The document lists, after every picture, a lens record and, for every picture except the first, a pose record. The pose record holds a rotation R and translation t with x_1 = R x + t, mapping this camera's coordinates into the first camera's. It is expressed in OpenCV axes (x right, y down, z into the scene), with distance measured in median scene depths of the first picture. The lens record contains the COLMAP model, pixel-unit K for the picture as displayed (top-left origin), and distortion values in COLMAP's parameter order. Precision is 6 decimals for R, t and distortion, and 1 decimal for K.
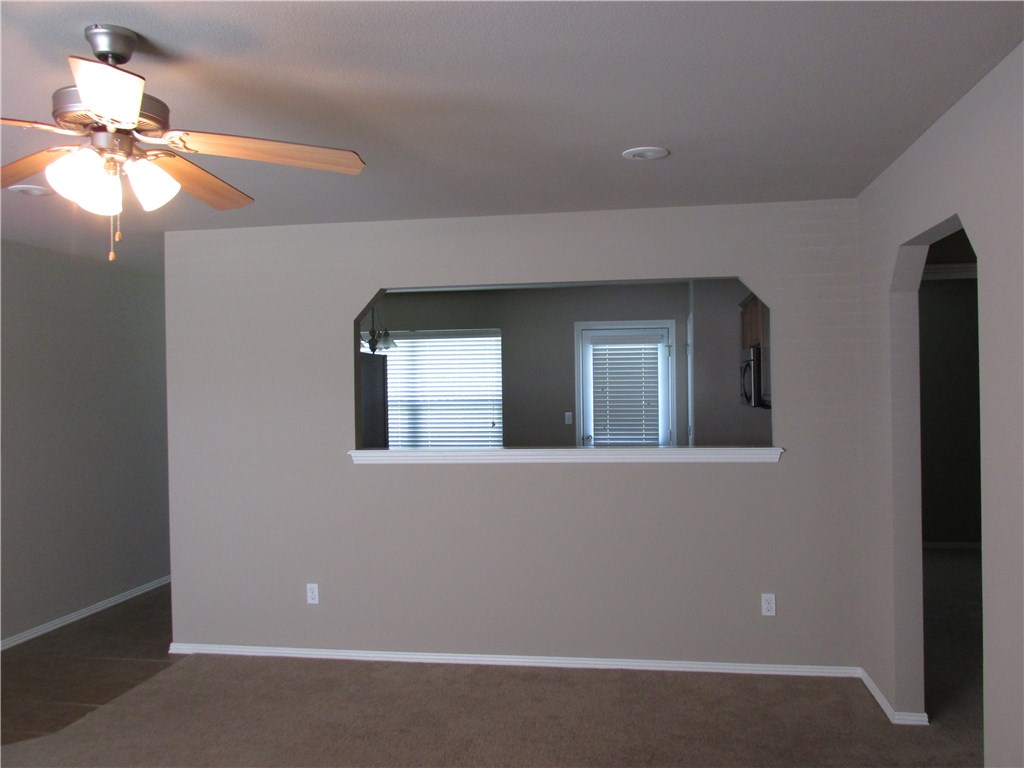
lens RADIAL K [[855.7, 0, 508.5], [0, 855.7, 387.8], [0, 0, 1]] dist [-0.035223, 0.017140]
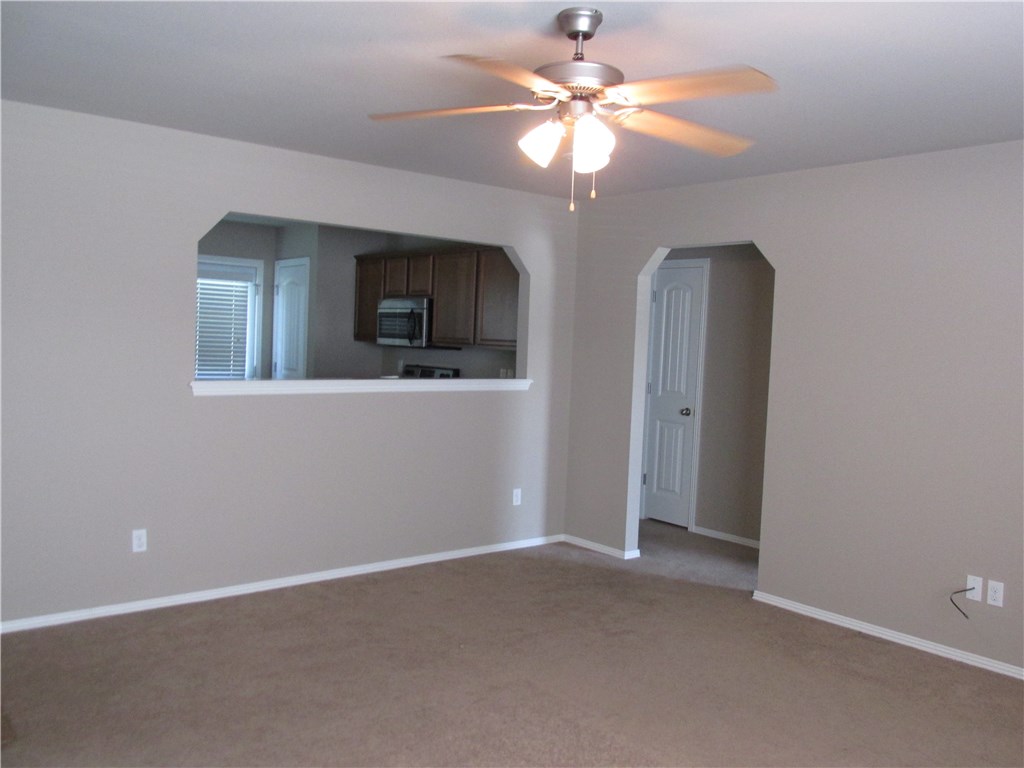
lens RADIAL K [[856.8, 0, 512.0], [0, 856.8, 384.0], [0, 0, 1]] dist [-0.008946, 0.000474]
pose [[0.662316, -0.001387, 0.749223, -0.636553], [-0.046524, 0.997992, 0.042974, 0.019136], [-0.747779, -0.063319, 0.660922, 0.118407]]
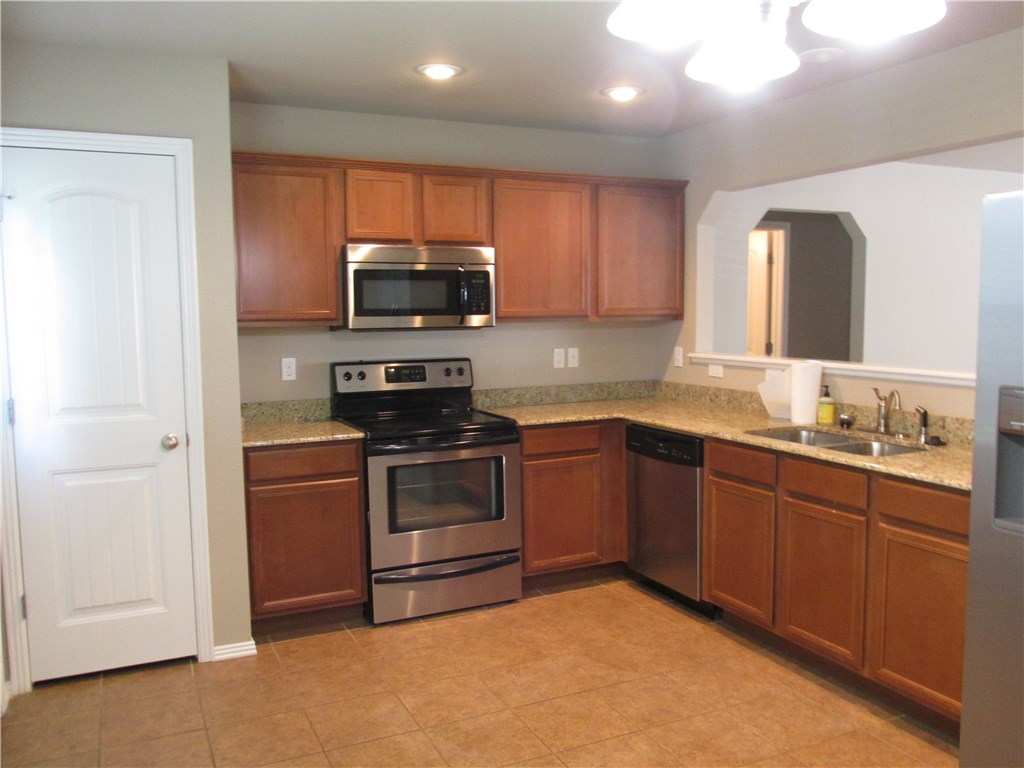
lens RADIAL K [[855.7, 0, 508.5], [0, 855.7, 387.8], [0, 0, 1]] dist [-0.035223, 0.017140]
pose [[-0.562658, -0.055170, 0.824847, -0.404400], [0.020057, 0.996566, 0.080337, 0.018525], [-0.826447, 0.061746, -0.559619, 1.669976]]
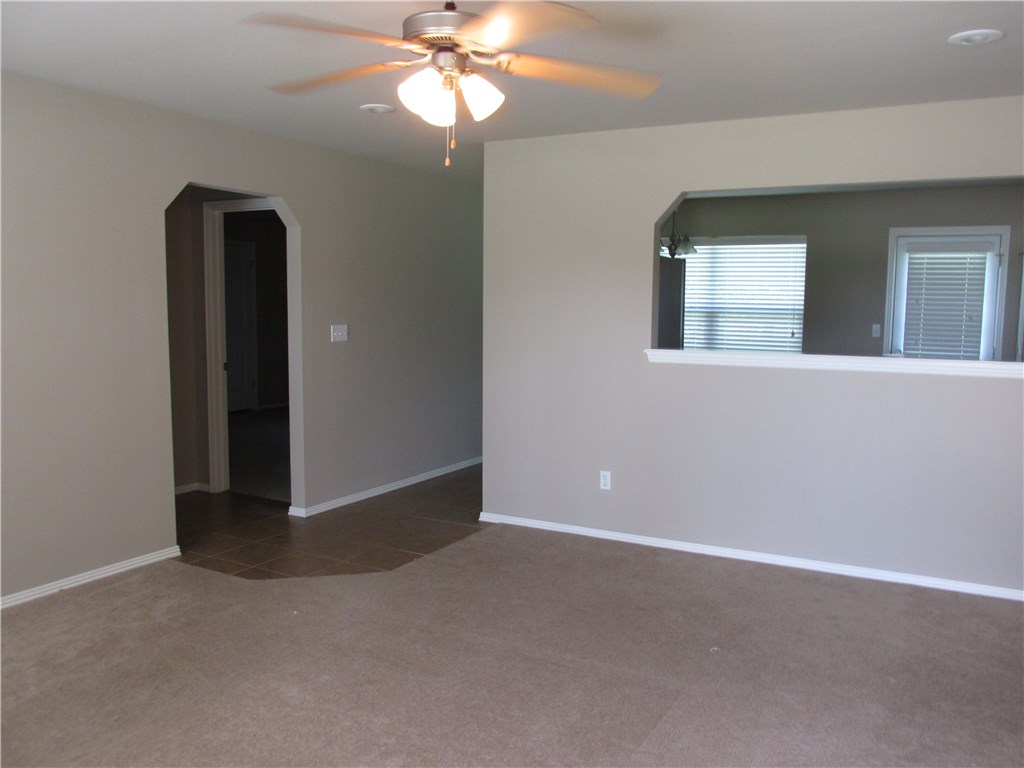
lens RADIAL K [[852.6, 0, 512.0], [0, 852.6, 384.0], [0, 0, 1]] dist [-0.022144, 0.000481]
pose [[0.941754, 0.058710, -0.331138, 0.009085], [-0.025413, 0.994252, 0.104003, 0.010854], [0.335341, -0.089530, 0.937833, -0.041302]]
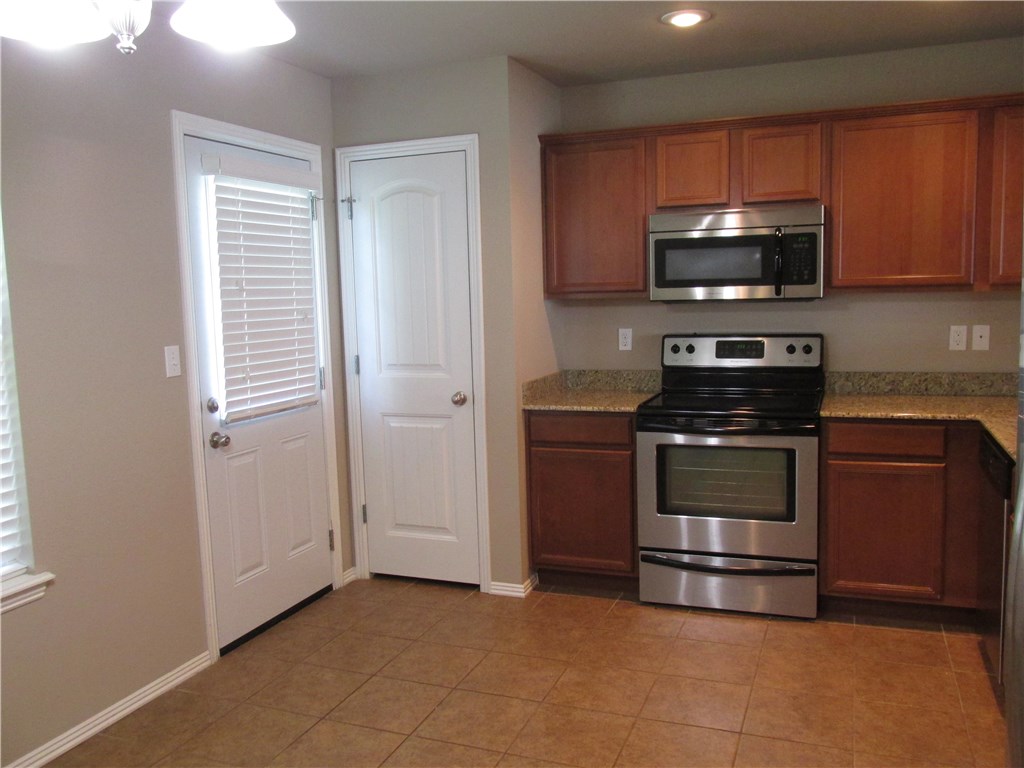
lens RADIAL K [[850.3, 0, 509.9], [0, 850.3, 385.7], [0, 0, 1]] dist [-0.032897, 0.005822]
pose [[0.217379, -0.103183, 0.970618, -0.453549], [0.026746, 0.994653, 0.099748, 0.021150], [-0.975721, 0.004277, 0.218976, 1.287194]]
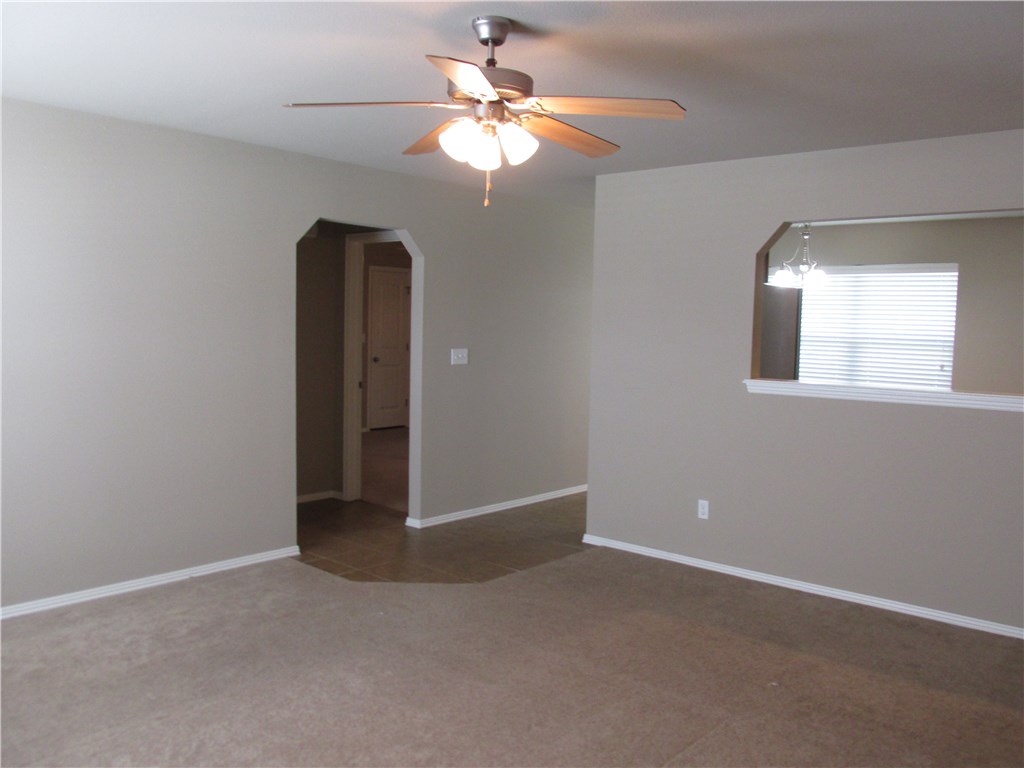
lens RADIAL K [[850.3, 0, 509.9], [0, 850.3, 385.7], [0, 0, 1]] dist [-0.032897, 0.005822]
pose [[0.849407, 0.075411, -0.522323, 0.109926], [-0.036127, 0.995725, 0.085010, 0.003317], [0.526500, -0.053338, 0.848500, -0.031449]]
